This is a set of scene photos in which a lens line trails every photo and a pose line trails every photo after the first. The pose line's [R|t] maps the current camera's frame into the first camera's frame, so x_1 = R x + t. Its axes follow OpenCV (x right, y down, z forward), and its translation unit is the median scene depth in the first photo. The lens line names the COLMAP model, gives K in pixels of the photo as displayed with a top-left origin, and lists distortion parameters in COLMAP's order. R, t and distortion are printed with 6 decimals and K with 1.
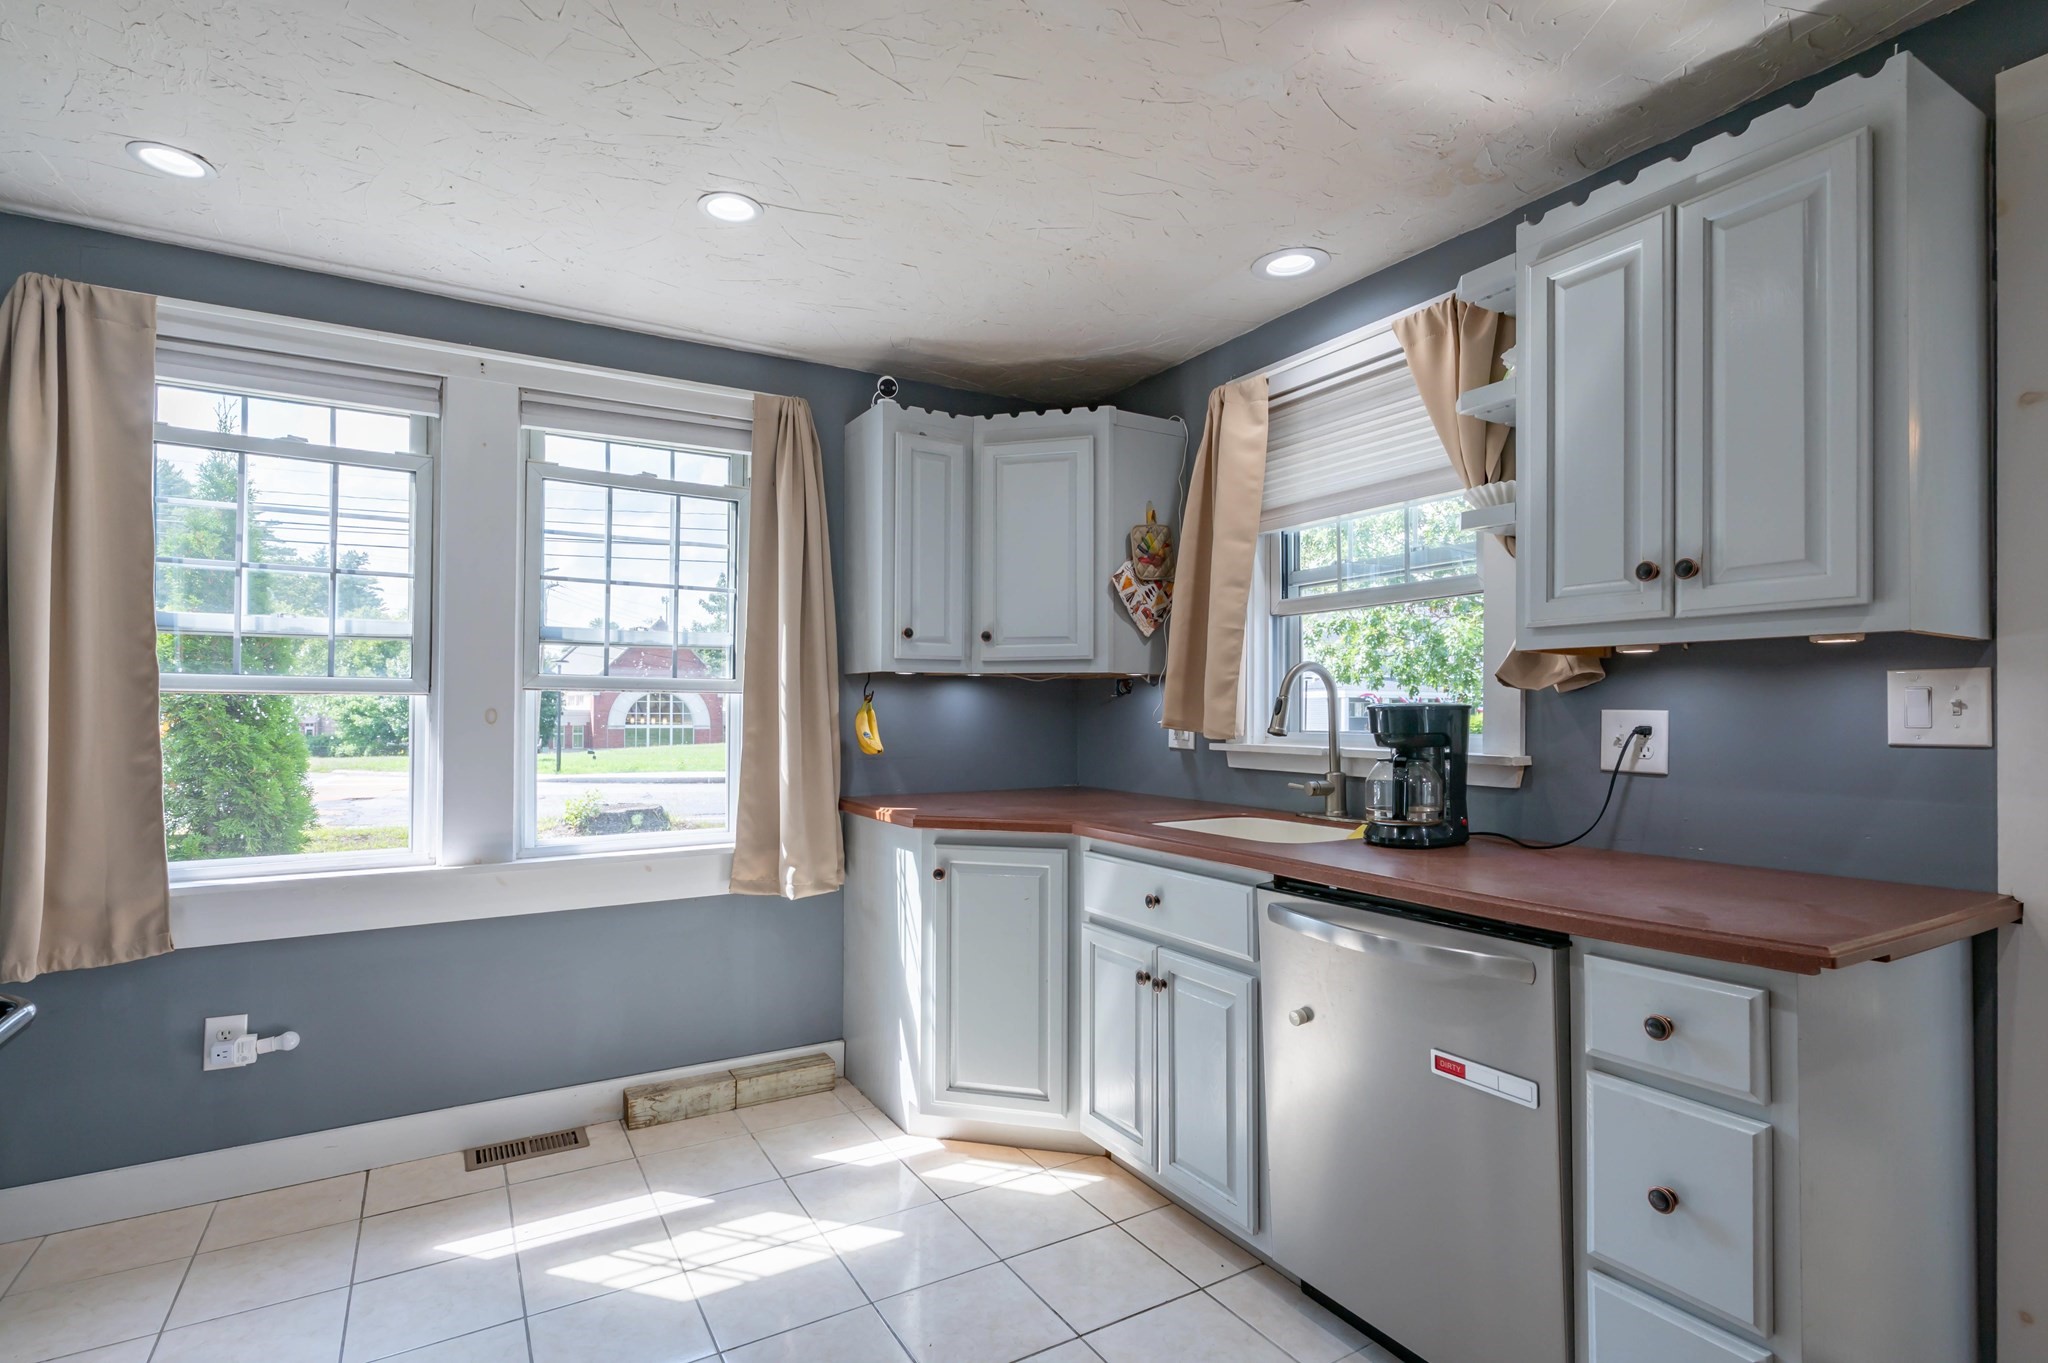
lens RADIAL K [[986.0, 0, 1035.0], [0, 986.0, 699.0], [0, 0, 1]] dist [0.000666, 0.001236]
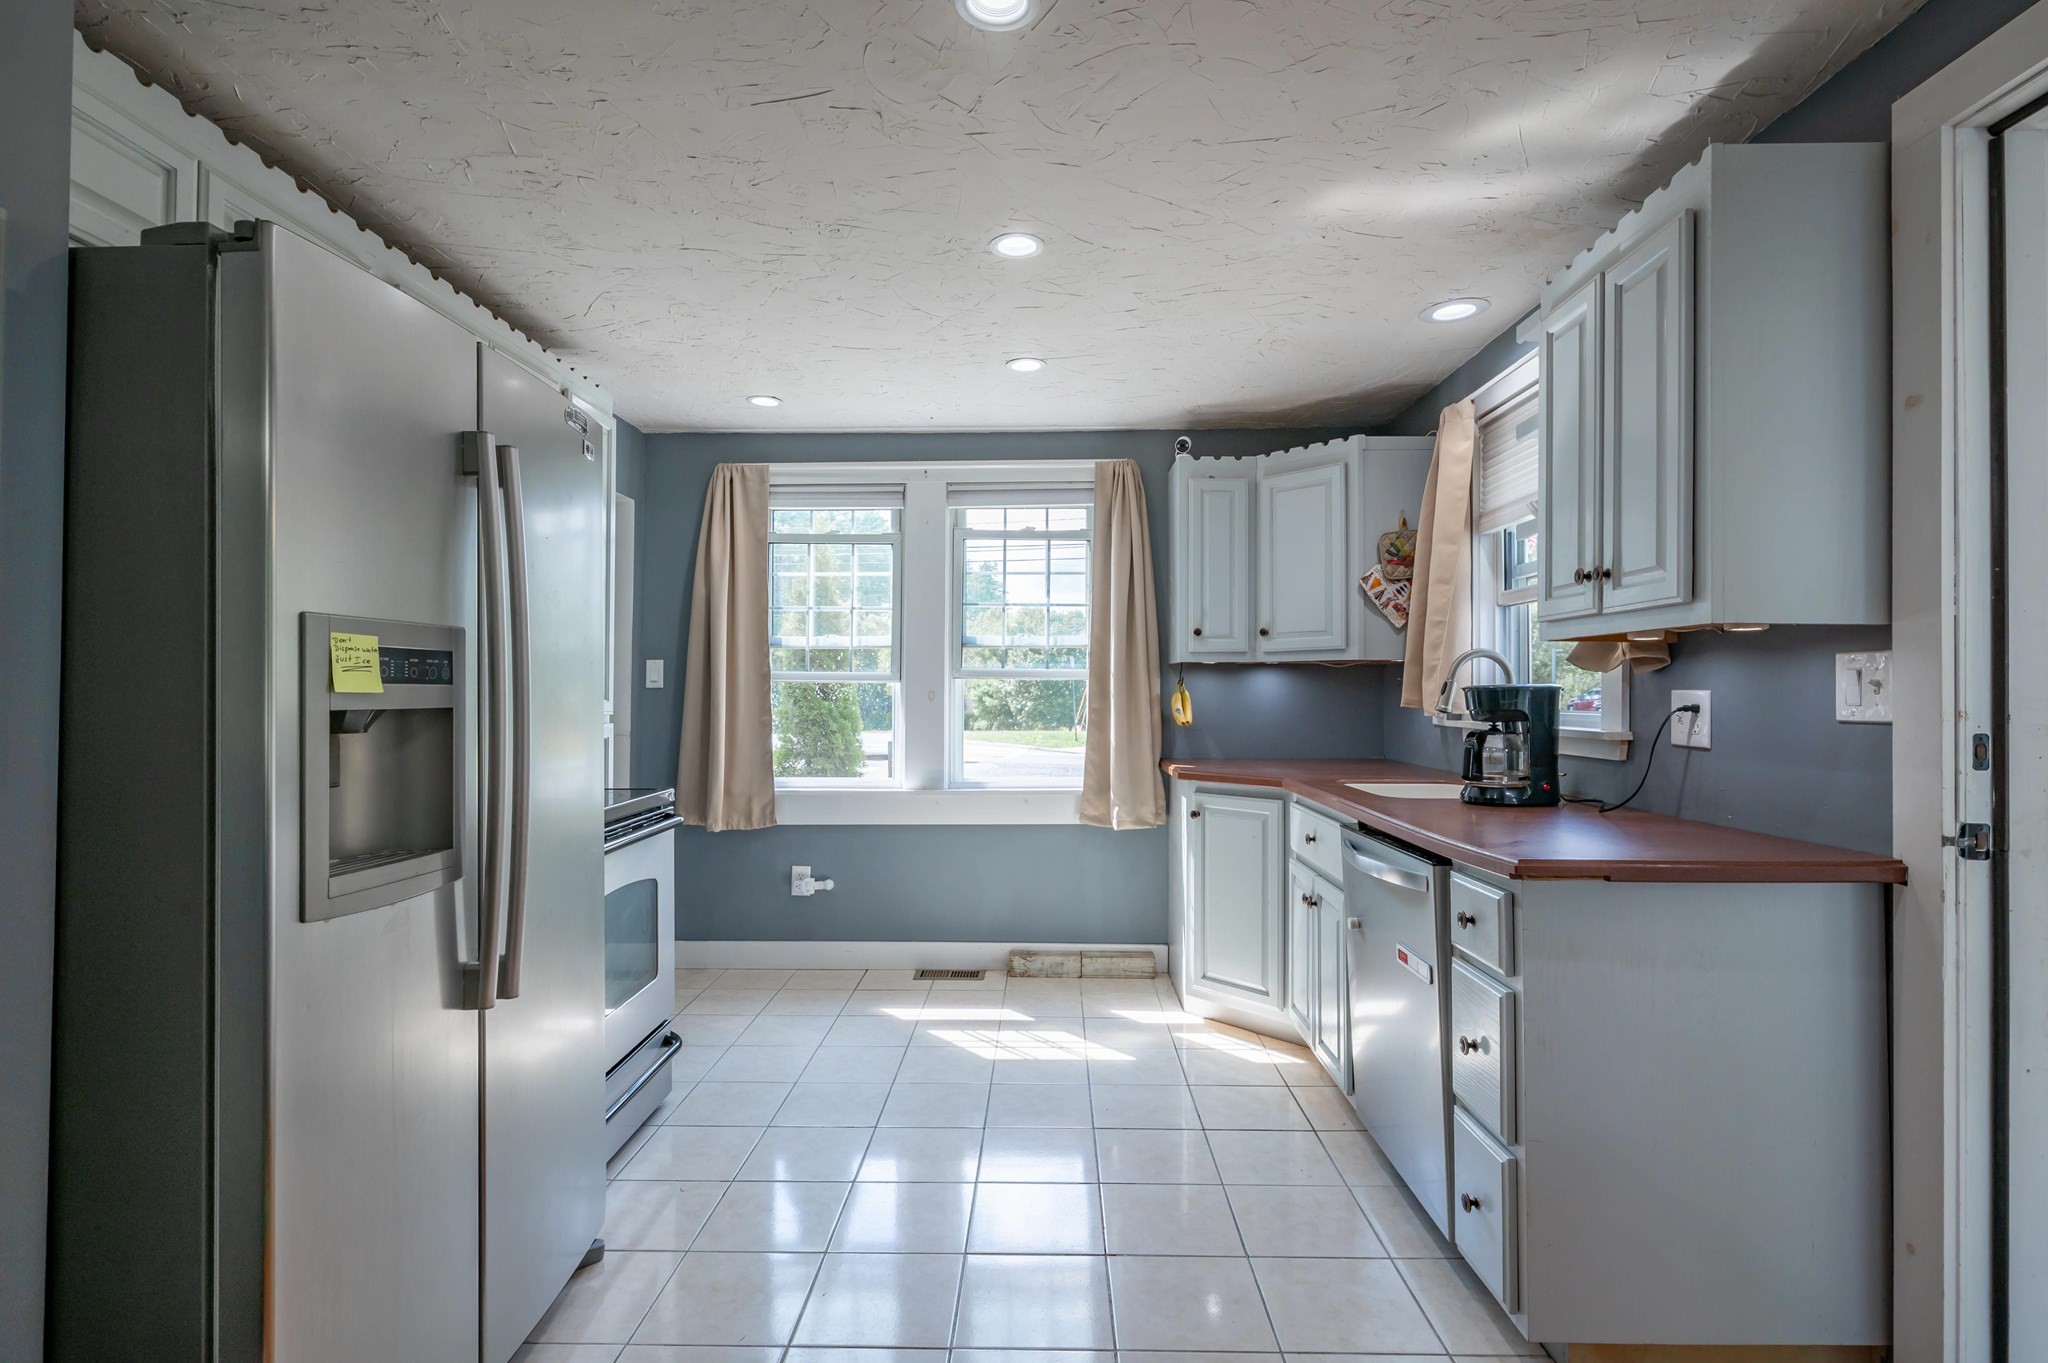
lens RADIAL K [[982.5, 0, 1025.2], [0, 982.5, 673.5], [0, 0, 1]] dist [0.000101, 0.001035]
pose [[0.843374, -0.011253, -0.537208, 0.399042], [0.006735, 0.999924, -0.010373, -0.000726], [0.537284, 0.005131, 0.843386, -0.227464]]
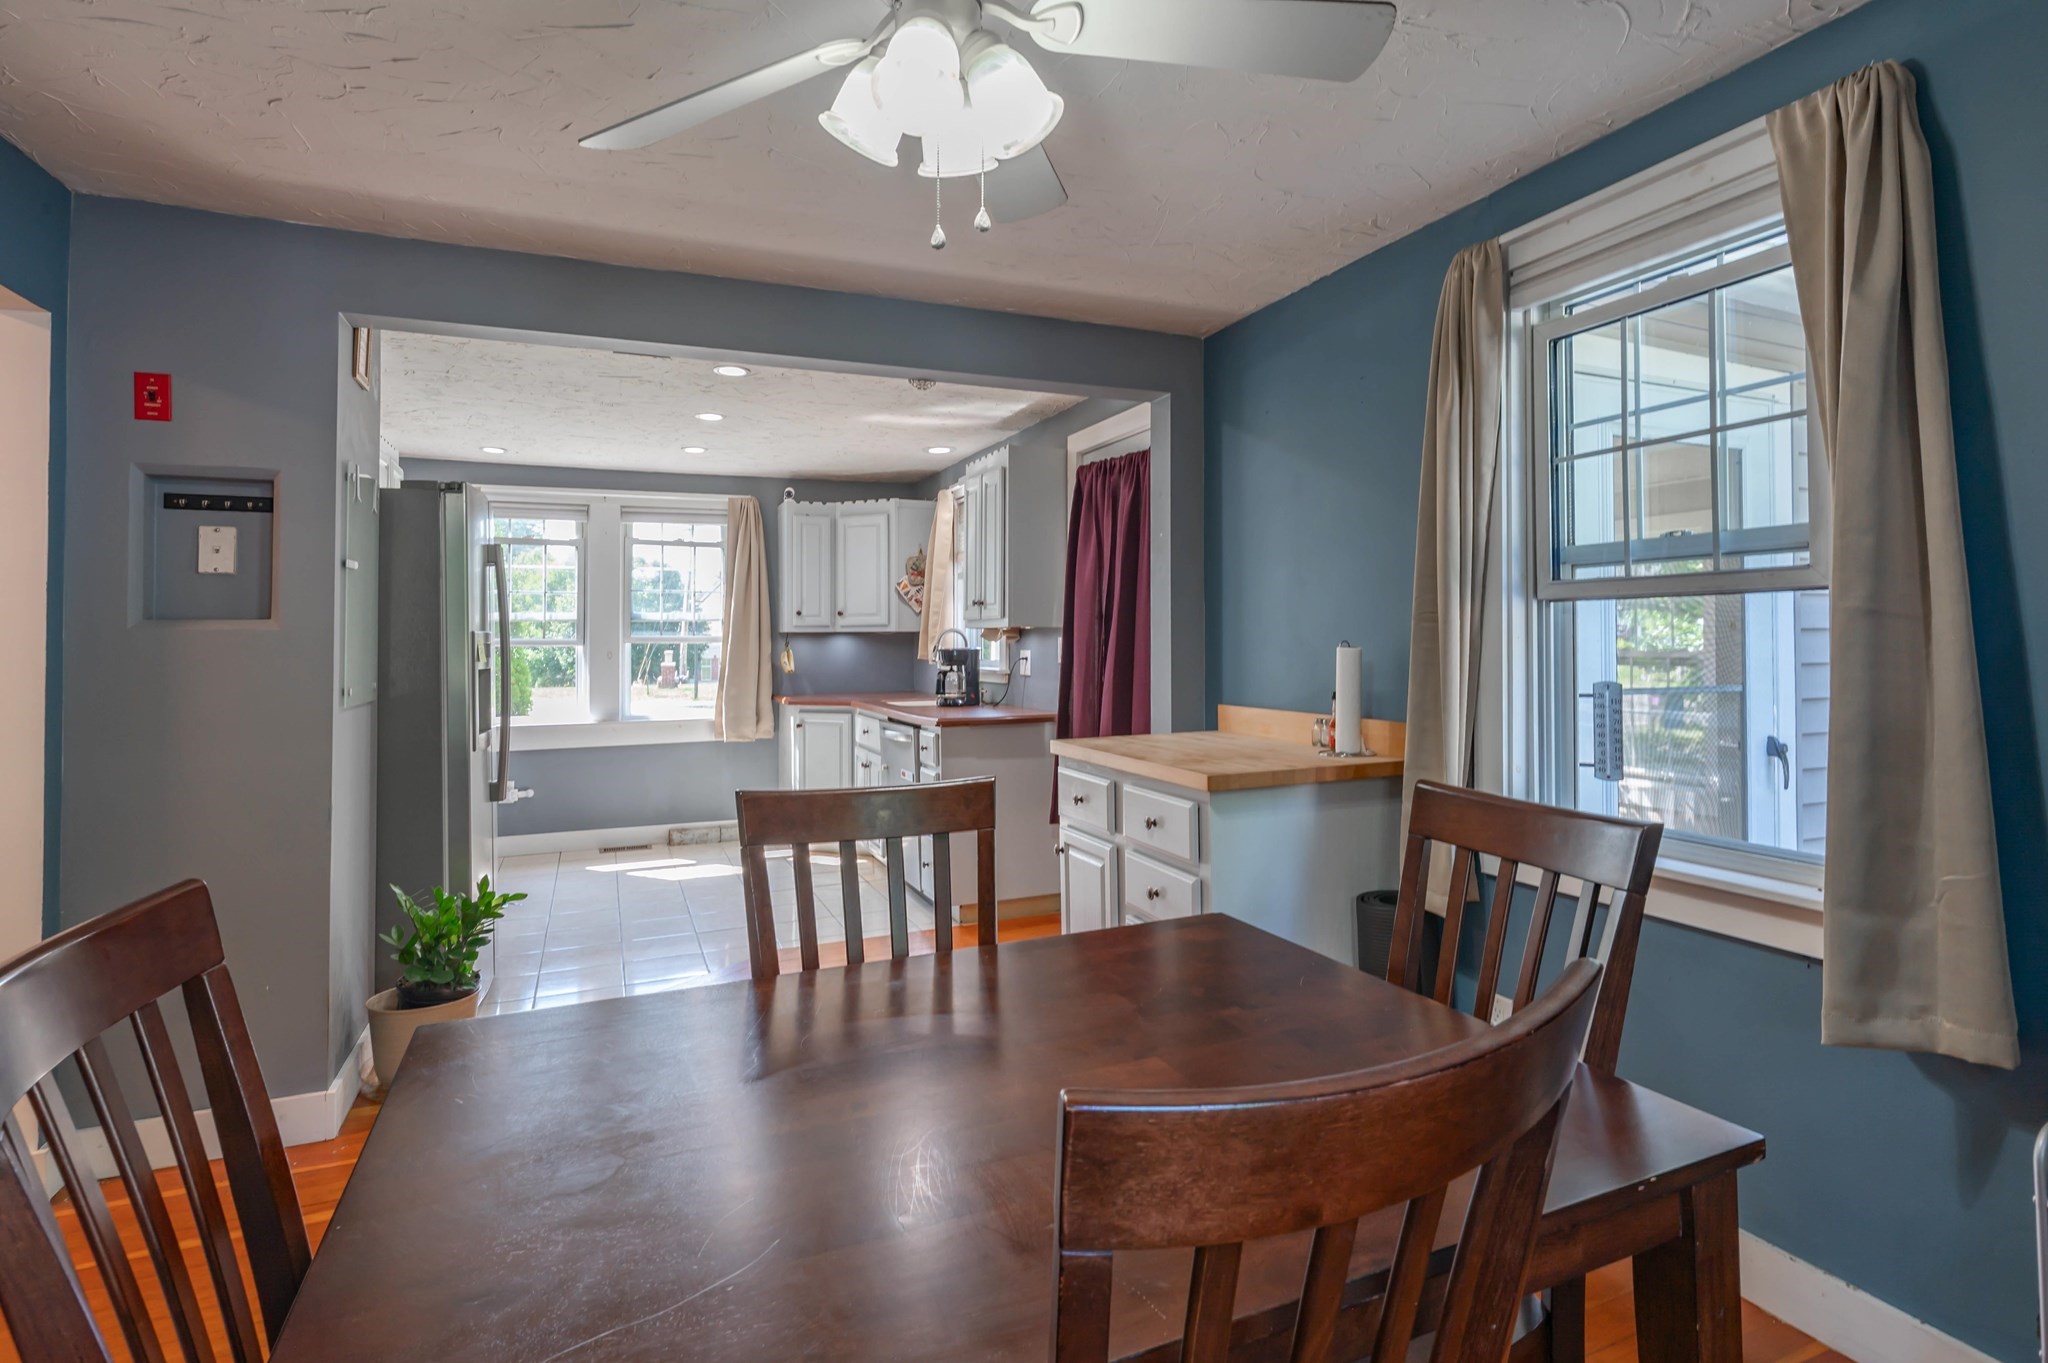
lens RADIAL K [[1007.4, 0, 1016.9], [0, 1007.4, 617.9], [0, 0, 1]] dist [-0.000932, -0.000075]
pose [[0.988353, -0.013672, -0.151566, 0.680463], [0.012049, 0.999860, -0.011615, -0.028980], [0.151703, 0.009654, 0.988379, -1.071557]]
